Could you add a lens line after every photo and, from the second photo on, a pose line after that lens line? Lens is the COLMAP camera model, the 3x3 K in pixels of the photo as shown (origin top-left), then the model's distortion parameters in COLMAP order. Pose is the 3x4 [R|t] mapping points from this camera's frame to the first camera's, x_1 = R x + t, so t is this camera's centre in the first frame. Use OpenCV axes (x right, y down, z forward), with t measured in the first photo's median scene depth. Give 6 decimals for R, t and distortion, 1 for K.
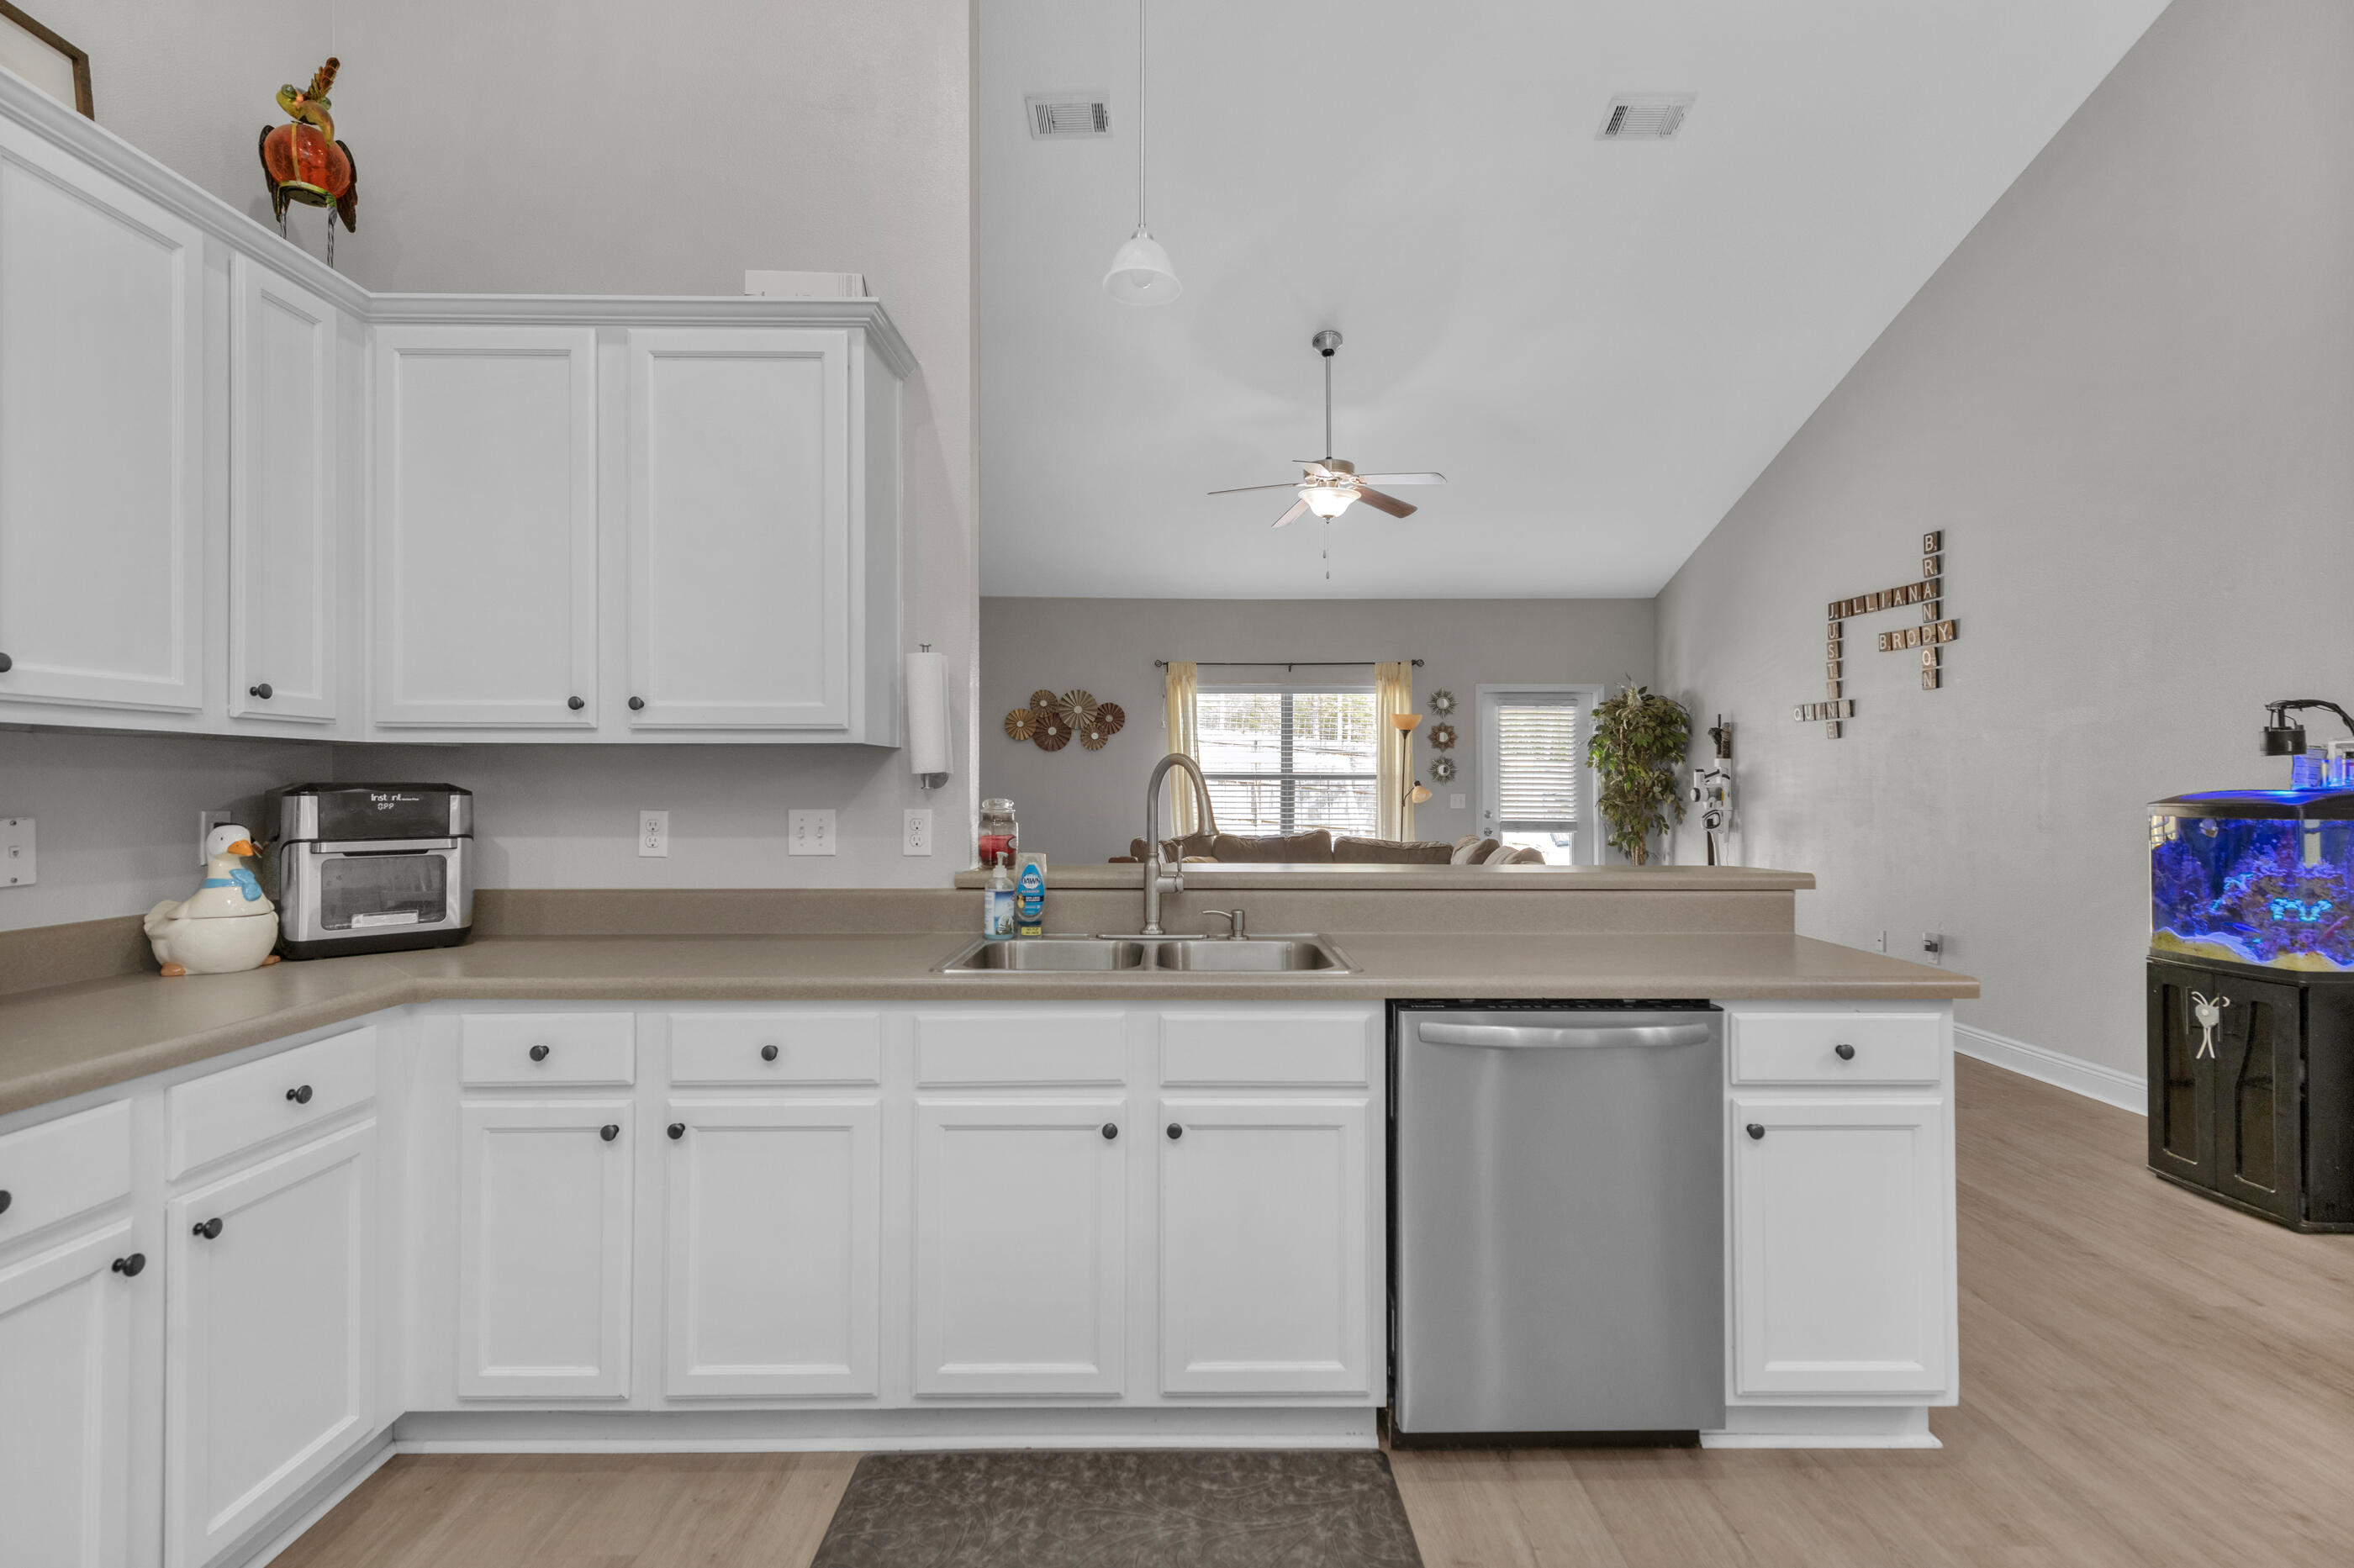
lens RADIAL K [[1100.2, 0, 1178.2], [0, 1100.2, 778.1], [0, 0, 1]] dist [0.008438, -0.000709]
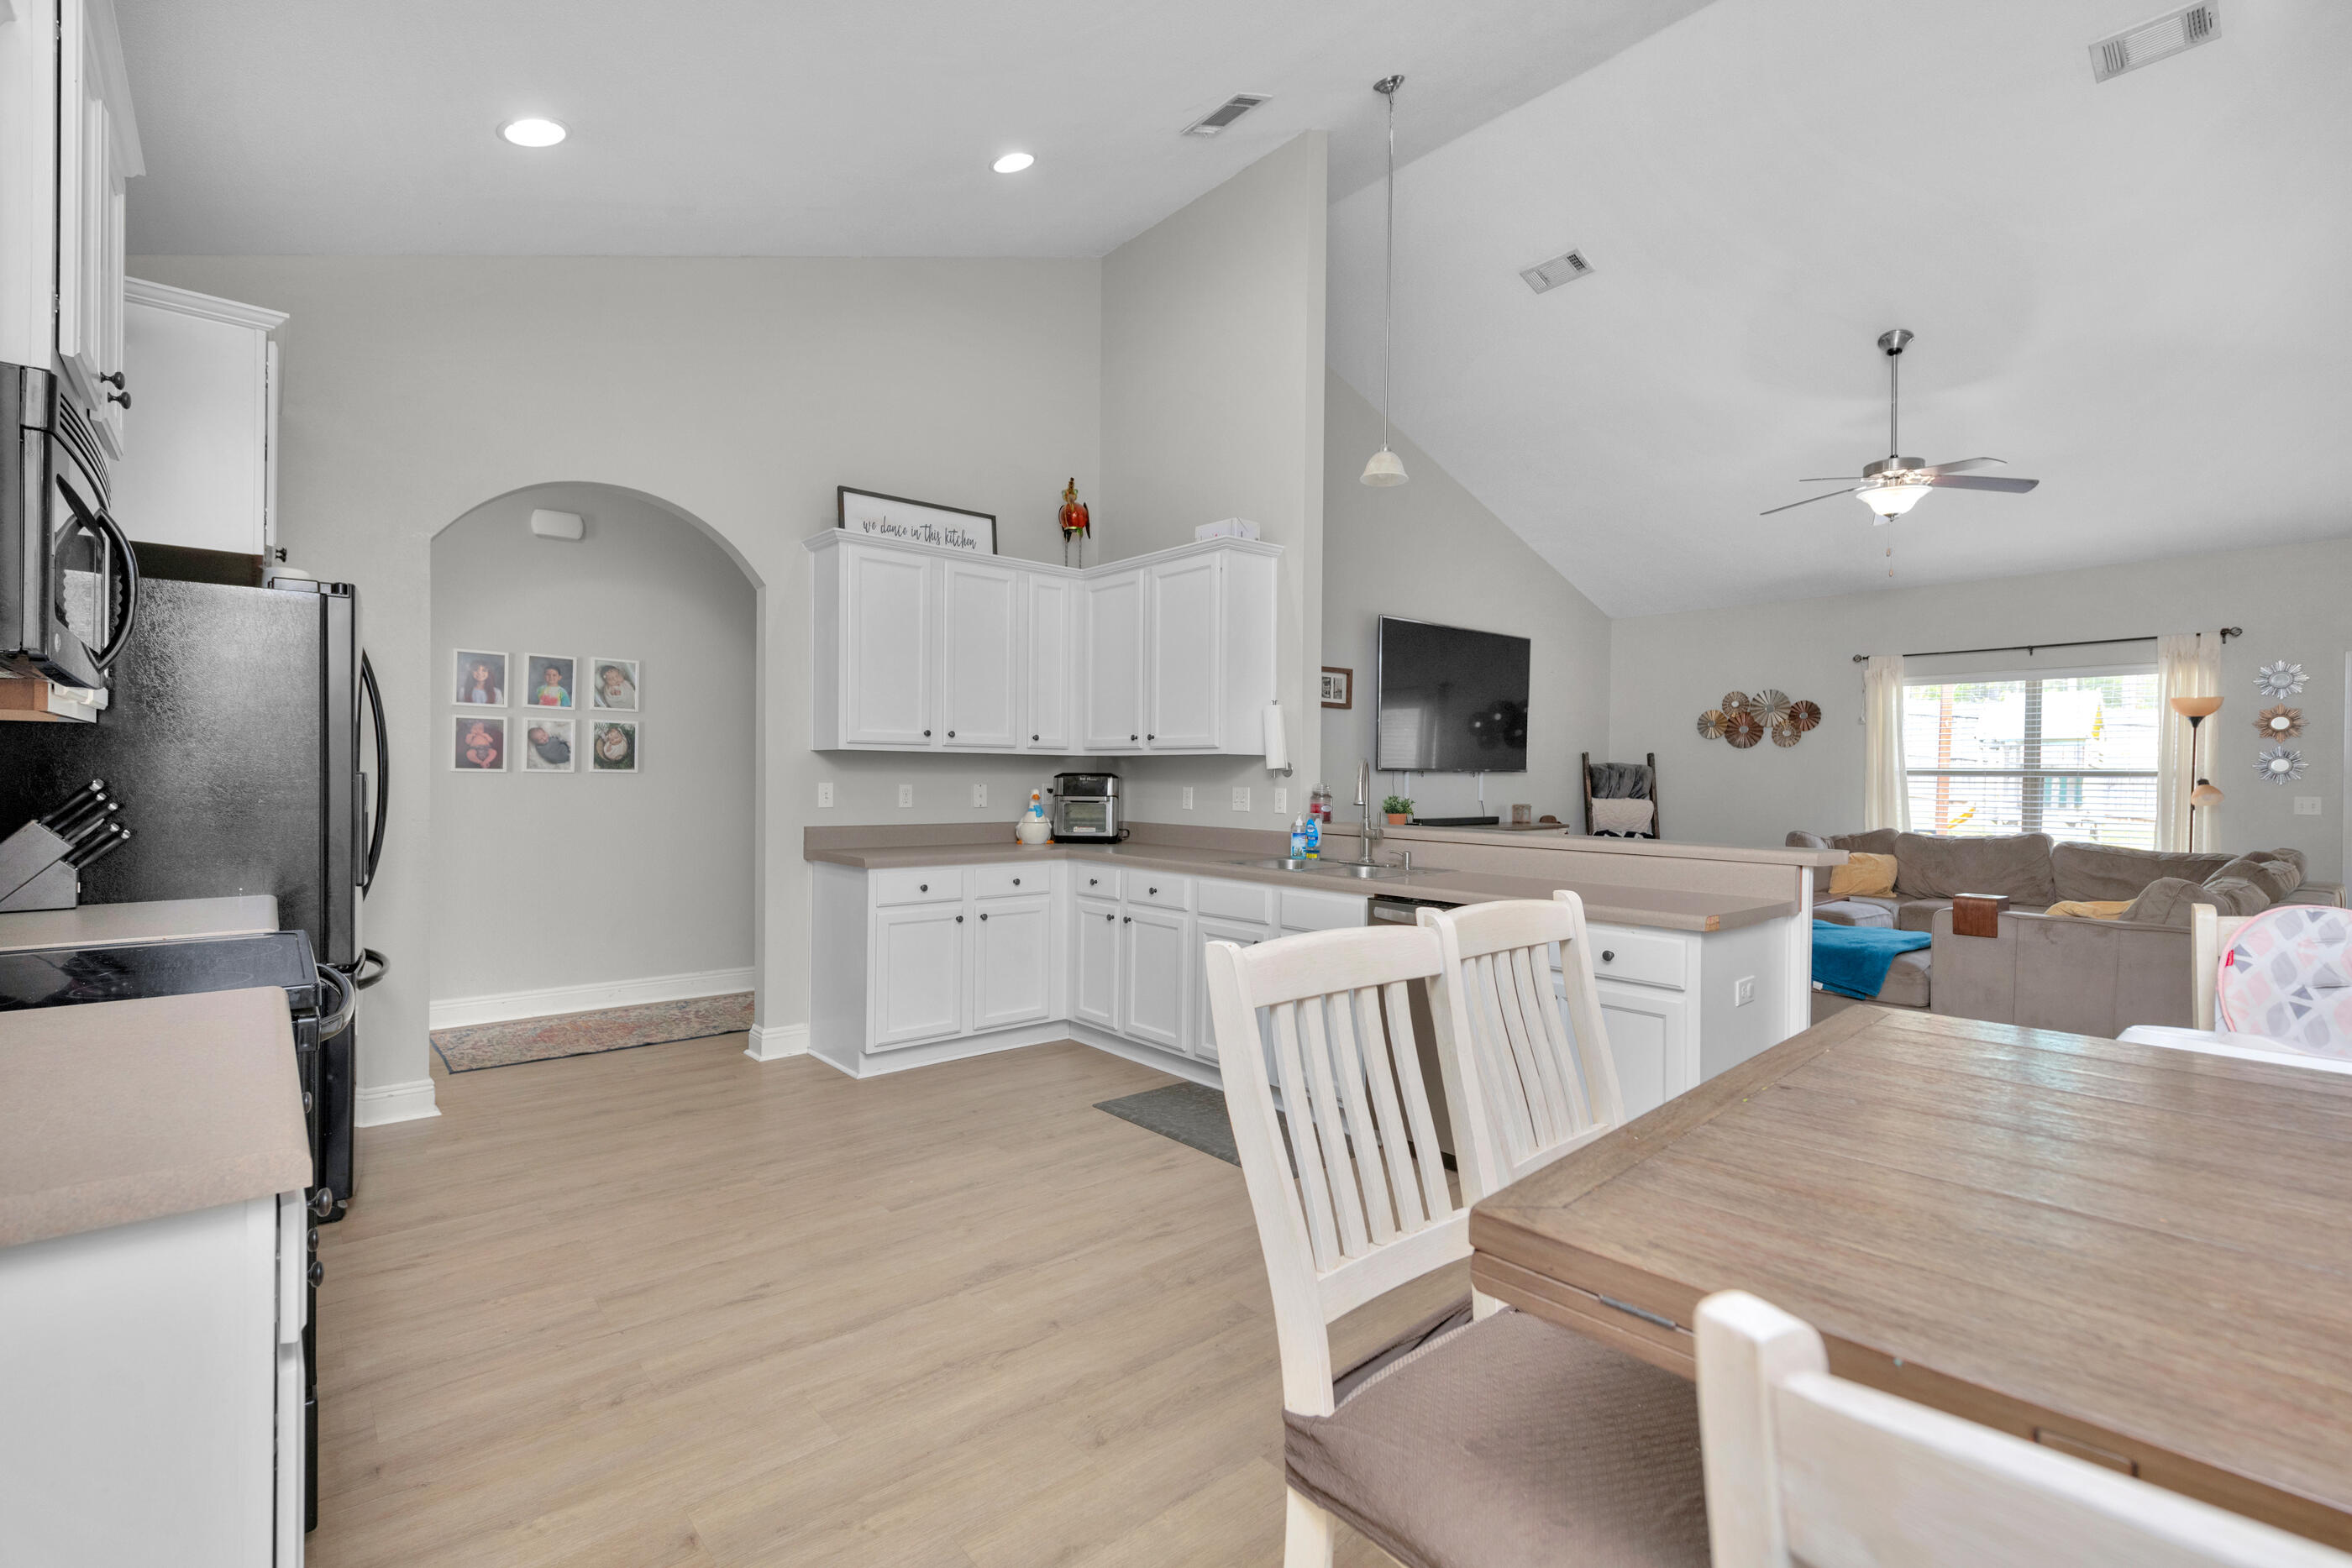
lens RADIAL K [[1047.4, 0, 1172.2], [0, 1047.4, 777.2], [0, 0, 1]] dist [0.025280, 0.000030]
pose [[0.649108, 0.008118, -0.760653, 0.455764], [-0.004751, 0.999967, 0.006618, -0.000600], [0.760681, -0.000682, 0.649125, -0.133639]]
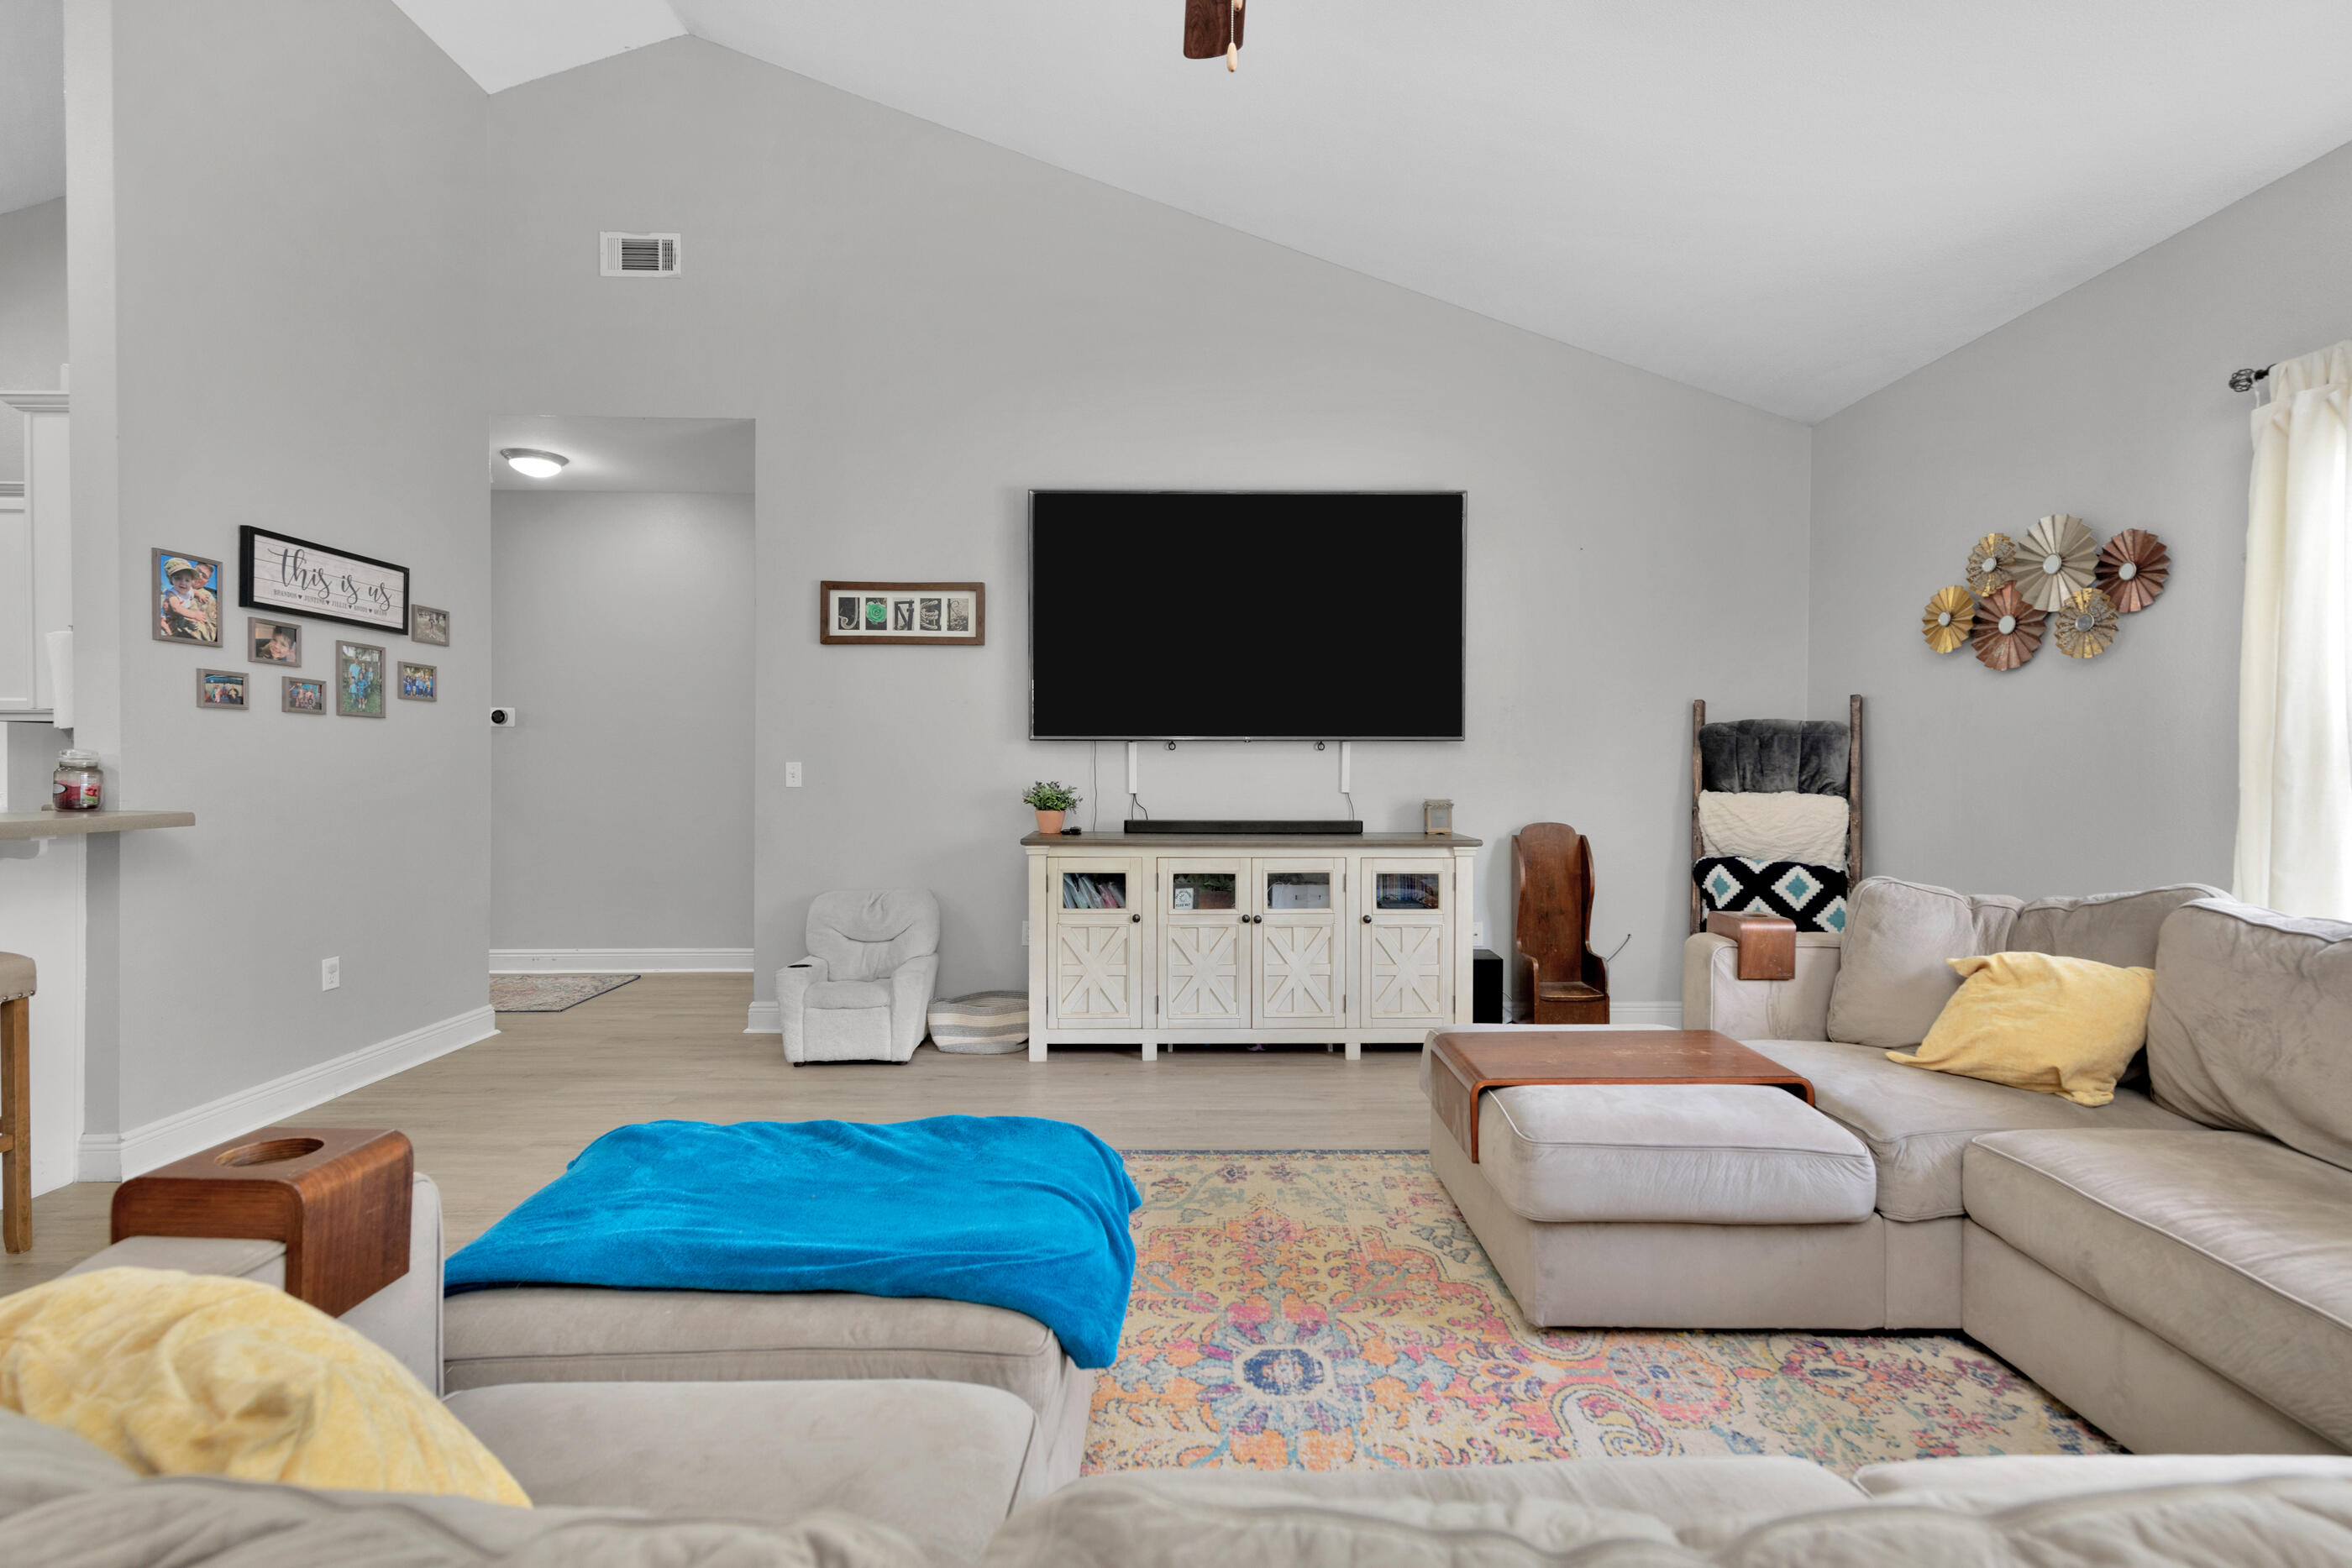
lens RADIAL K [[1063.3, 0, 1188.2], [0, 1063.3, 776.9], [0, 0, 1]] dist [0.027350, -0.010615]
pose [[0.020965, 0.008845, -0.999741, 0.455315], [0.003436, 0.999954, 0.008919, 0.018997], [0.999774, -0.003622, 0.020933, 0.997545]]
